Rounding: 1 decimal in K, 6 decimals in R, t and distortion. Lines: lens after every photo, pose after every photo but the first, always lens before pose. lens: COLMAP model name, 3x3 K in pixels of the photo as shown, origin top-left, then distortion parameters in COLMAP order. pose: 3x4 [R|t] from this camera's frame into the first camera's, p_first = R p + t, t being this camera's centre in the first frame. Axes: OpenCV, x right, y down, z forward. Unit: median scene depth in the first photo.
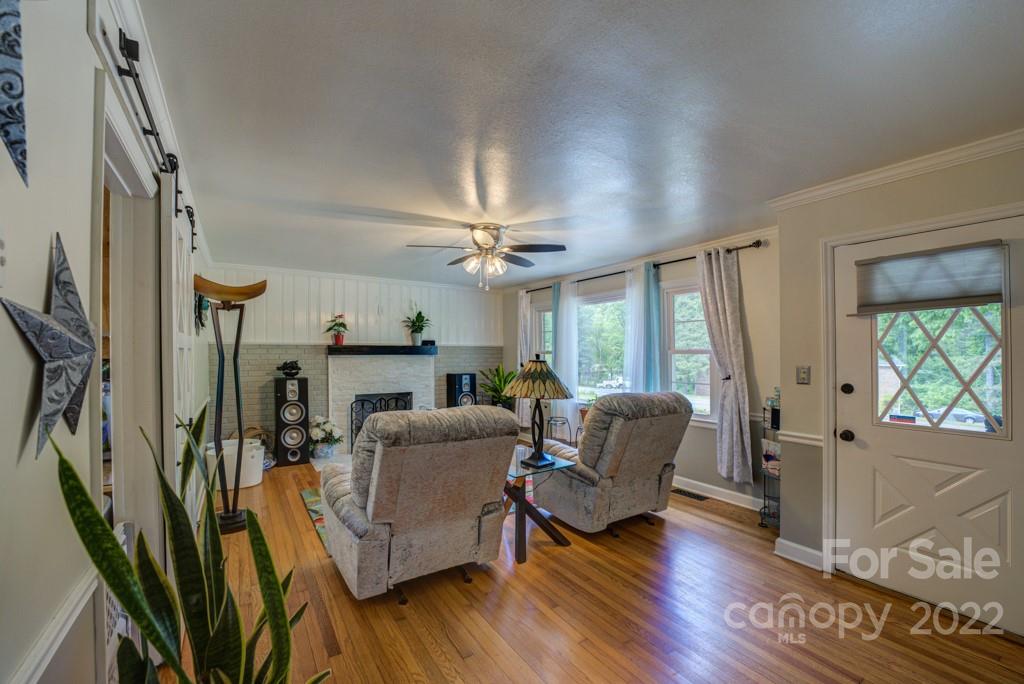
lens RADIAL K [[412.6, 0, 512.8], [0, 412.6, 346.2], [0, 0, 1]] dist [-0.023226, 0.000177]
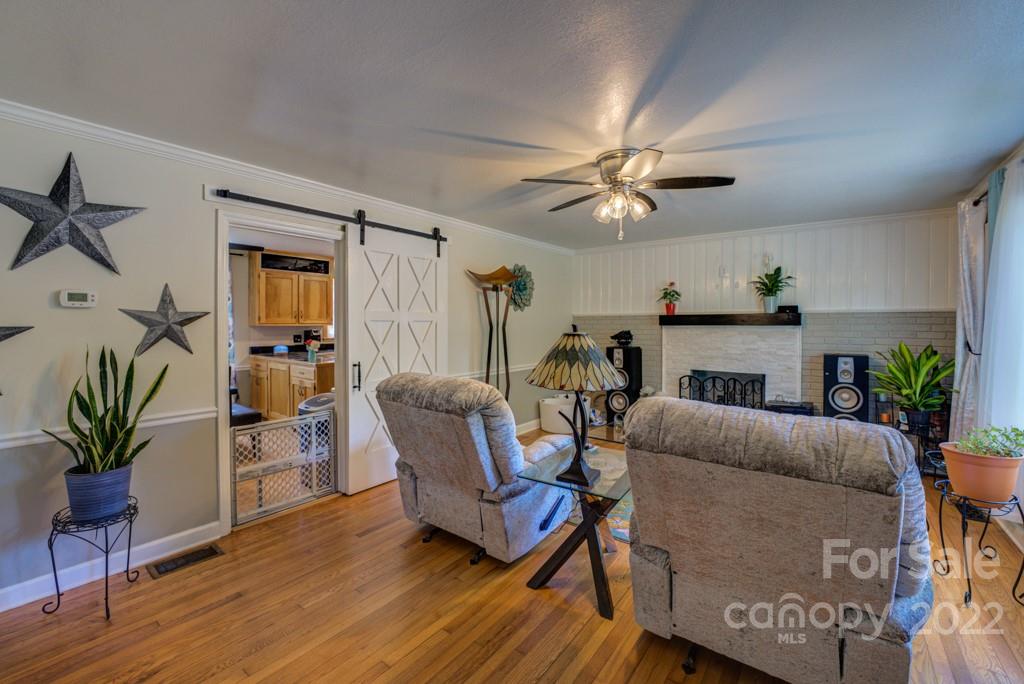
lens RADIAL K [[424.6, 0, 512.7], [0, 424.6, 325.4], [0, 0, 1]] dist [-0.033562, -0.000105]
pose [[0.324473, 0.003203, -0.945889, 0.378177], [0.017861, 0.999795, 0.009512, 0.005719], [0.945726, -0.019981, 0.324350, 0.346863]]
